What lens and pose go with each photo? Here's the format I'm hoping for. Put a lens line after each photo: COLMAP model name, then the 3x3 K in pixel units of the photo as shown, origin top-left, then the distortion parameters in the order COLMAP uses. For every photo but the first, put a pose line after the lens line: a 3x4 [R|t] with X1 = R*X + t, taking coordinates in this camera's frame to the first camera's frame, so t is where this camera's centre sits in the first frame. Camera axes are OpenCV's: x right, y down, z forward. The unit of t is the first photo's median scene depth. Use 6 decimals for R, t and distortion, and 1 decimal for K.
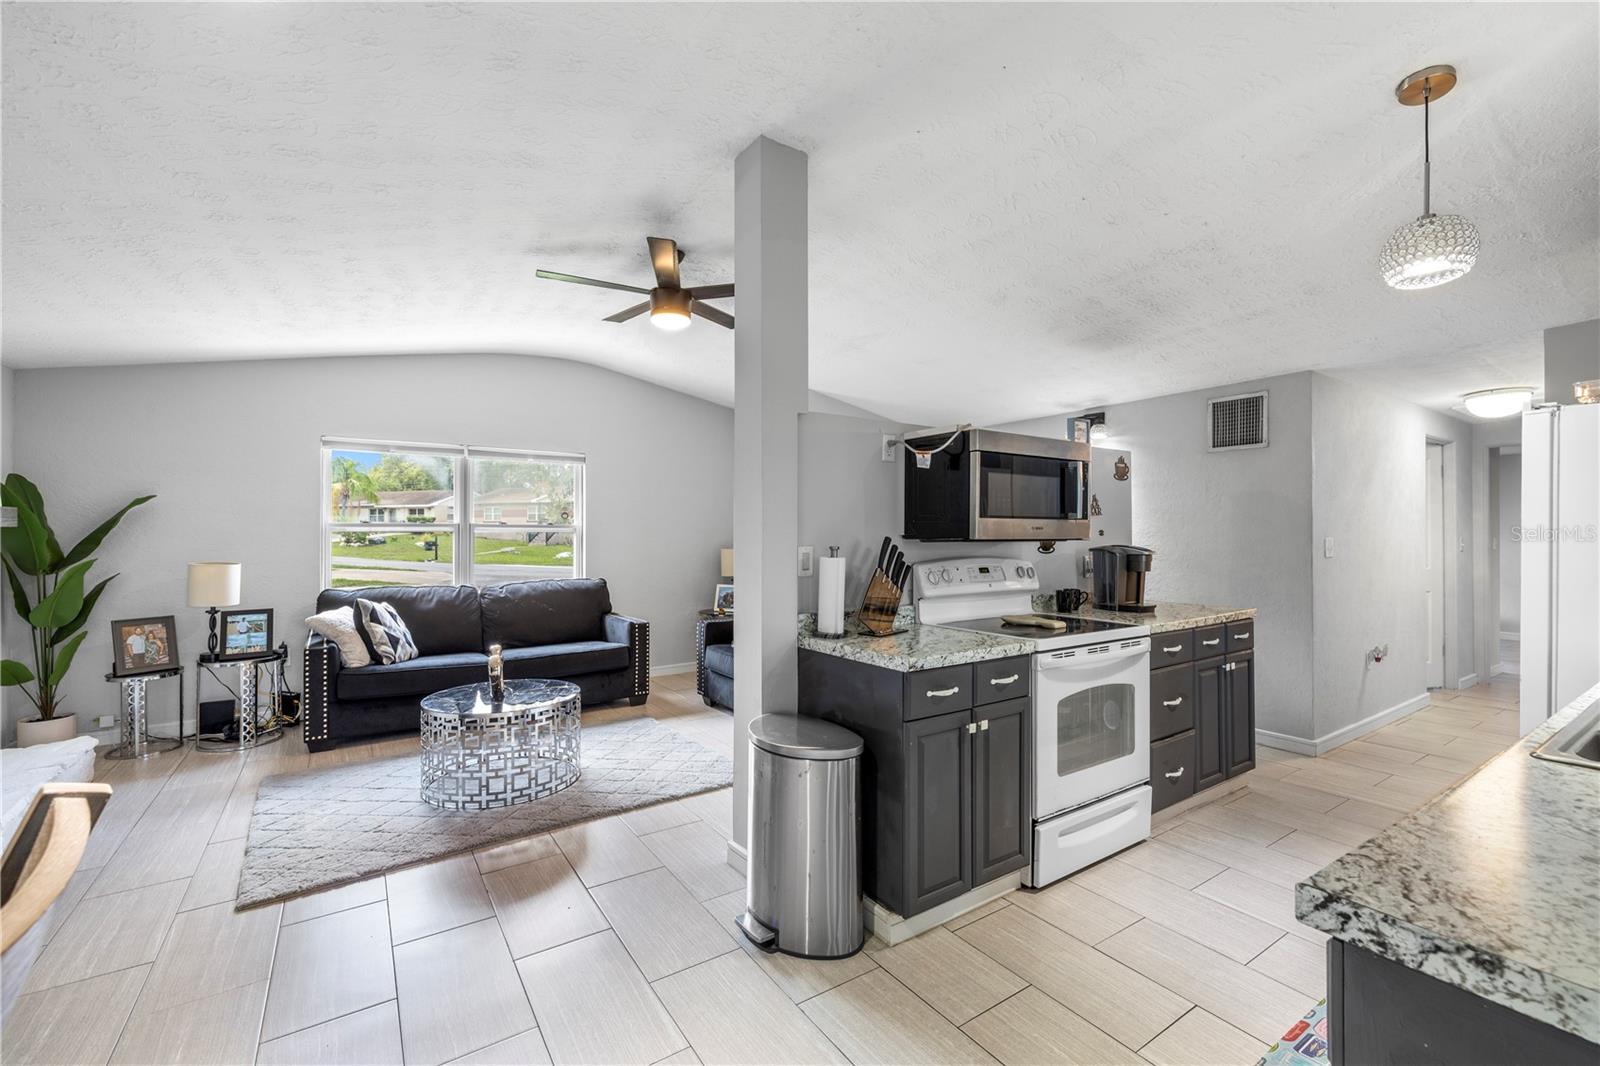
lens RADIAL K [[676.8, 0, 800.4], [0, 676.8, 529.2], [0, 0, 1]] dist [0.001939, -0.000678]
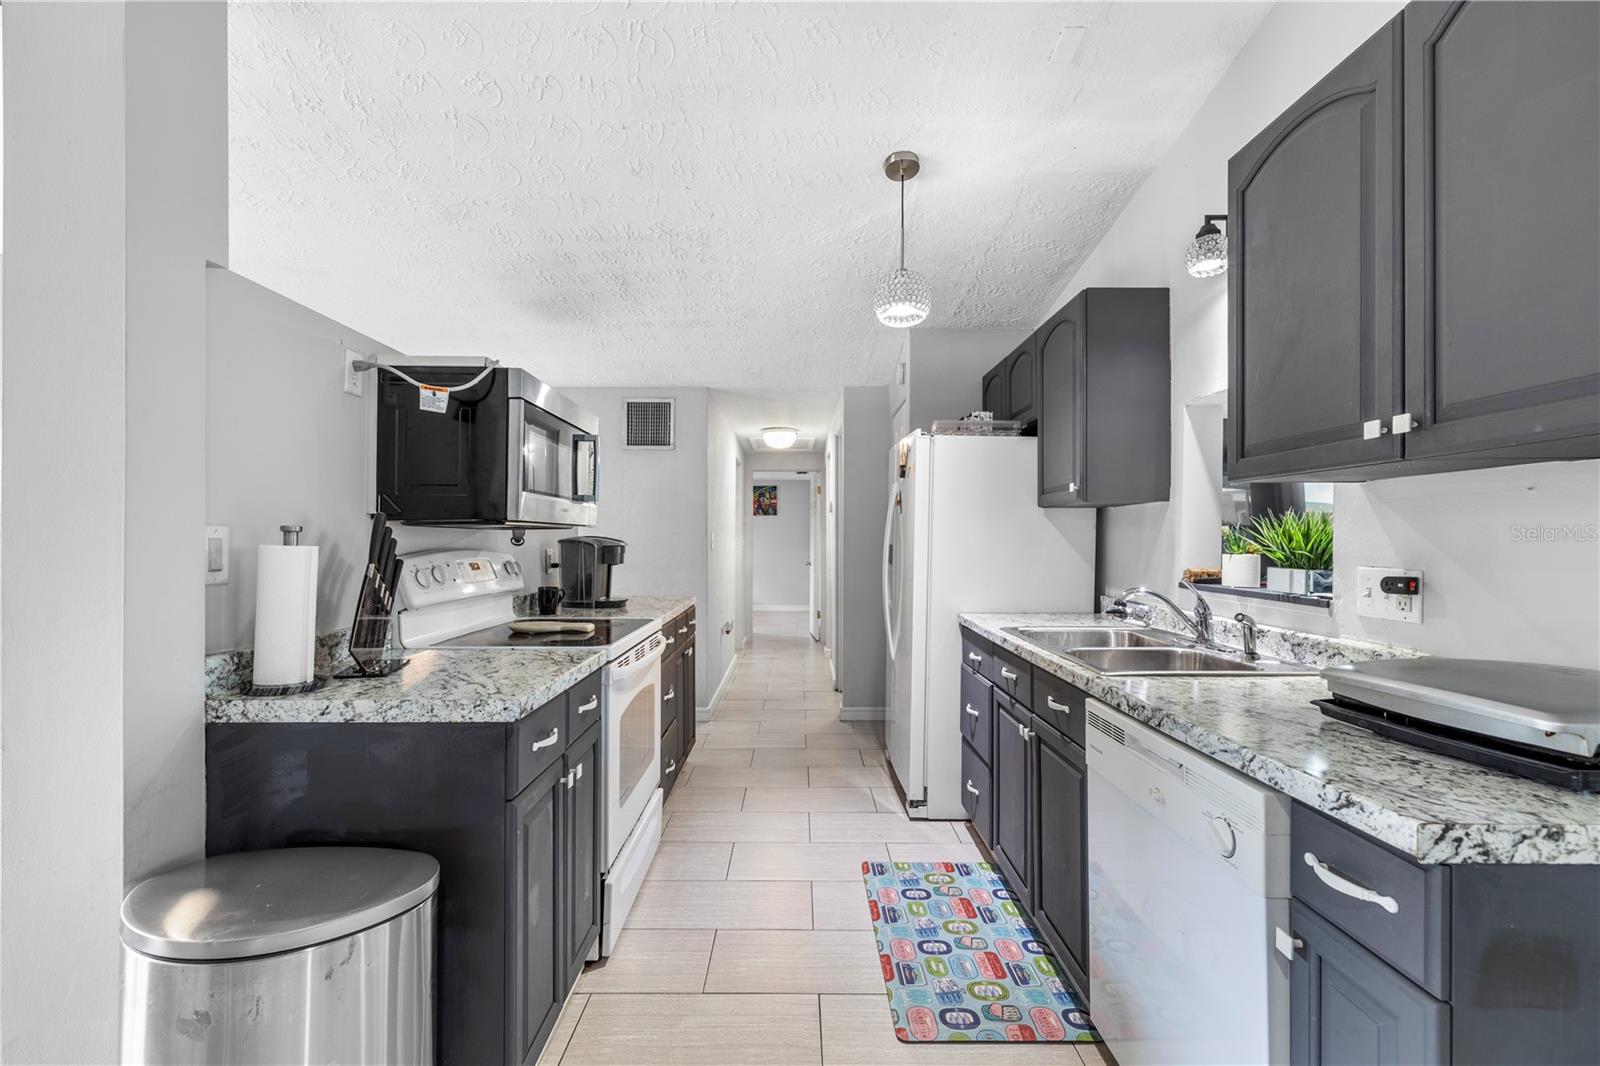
lens RADIAL K [[676.8, 0, 800.9], [0, 676.8, 539.9], [0, 0, 1]] dist [0.001939, -0.000678]
pose [[0.556222, 0.003037, 0.831028, -0.178361], [-0.011119, 0.999931, 0.003788, 0.030185], [-0.830960, -0.011347, 0.556217, 0.349185]]
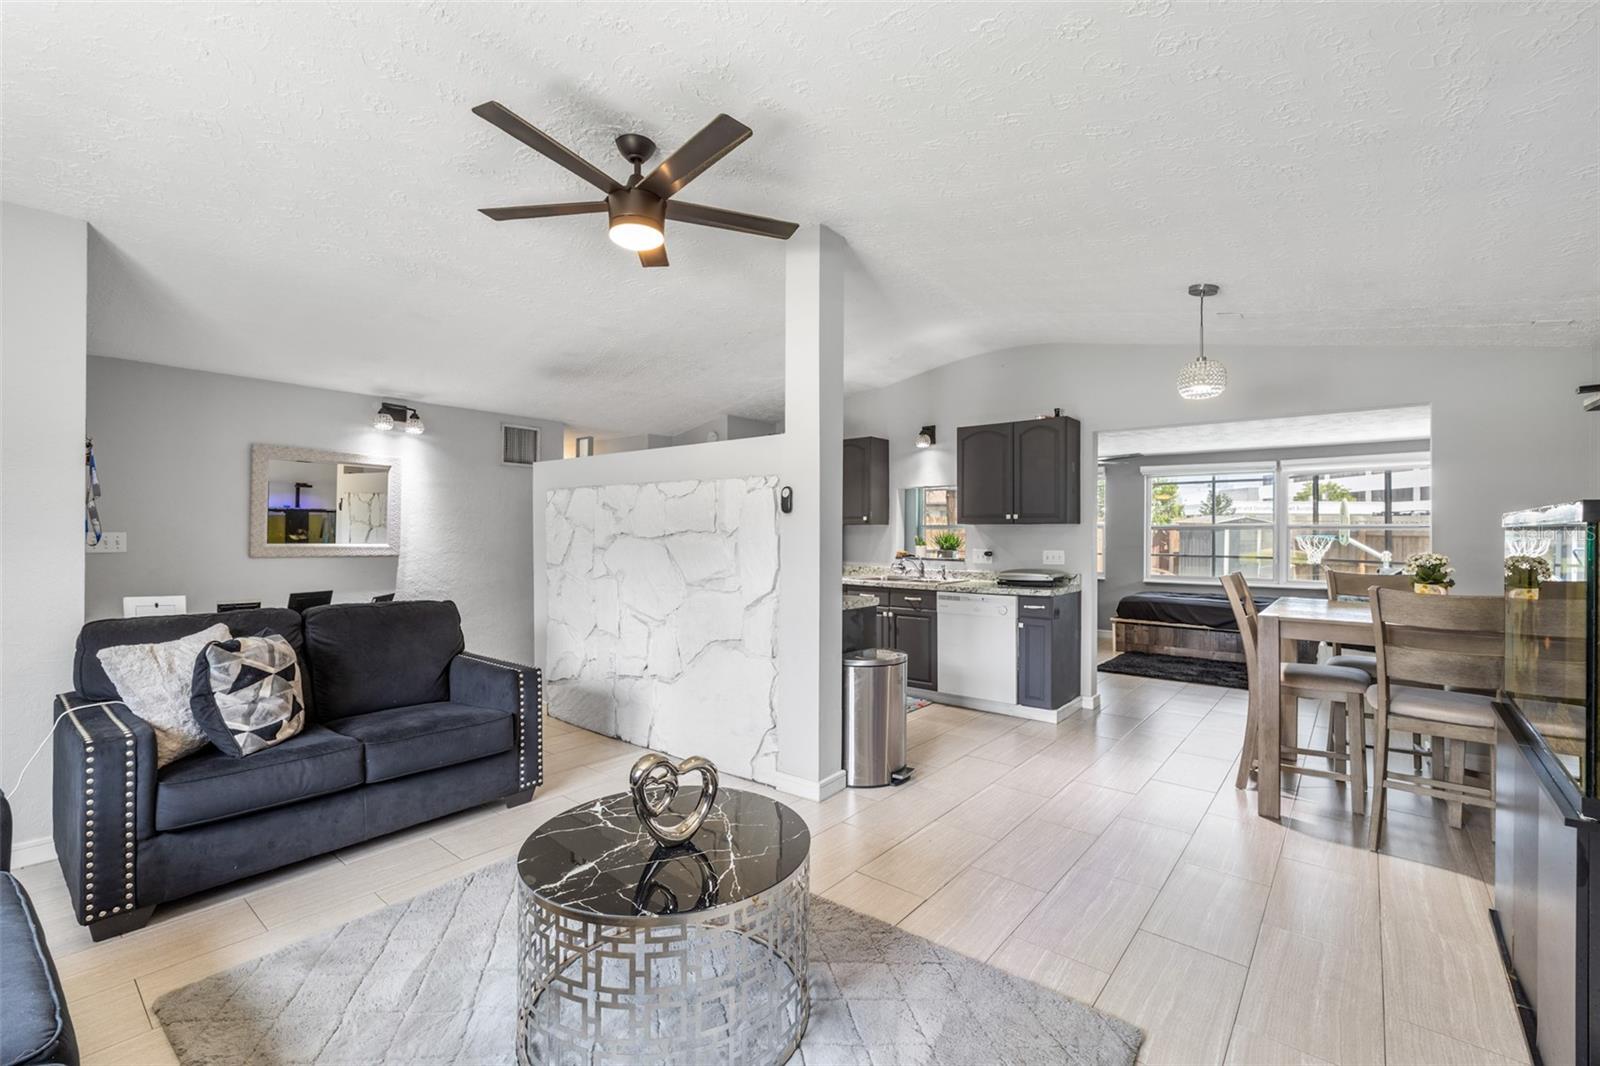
lens RADIAL K [[676.8, 0, 805.2], [0, 676.8, 534.3], [0, 0, 1]] dist [0.001939, -0.000678]
pose [[-0.285460, -0.000201, 0.958391, -1.302645], [-0.014070, 0.999893, -0.003981, 0.020473], [-0.958287, -0.014621, -0.285432, 1.412365]]
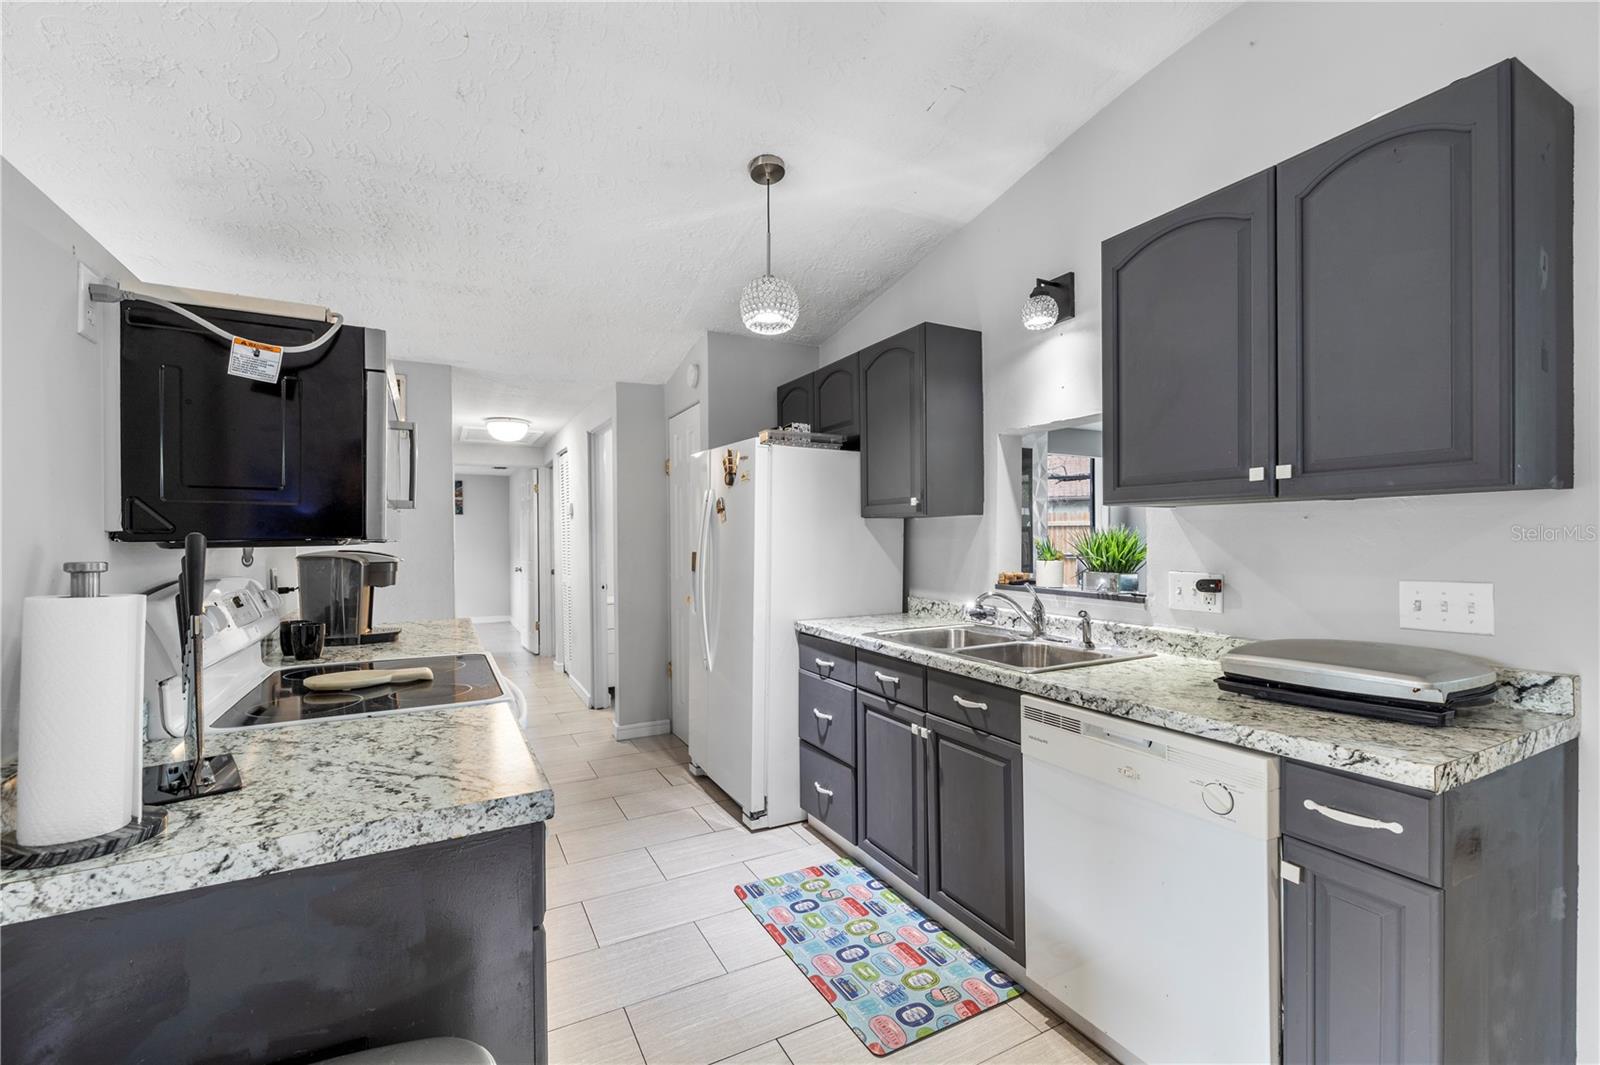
lens RADIAL K [[676.8, 0, 800.8], [0, 676.8, 543.0], [0, 0, 1]] dist [0.001939, -0.000678]
pose [[0.103960, -0.007617, 0.994552, -0.236755], [-0.003970, 0.999960, 0.008074, 0.012106], [-0.994574, -0.004788, 0.103925, 0.630638]]
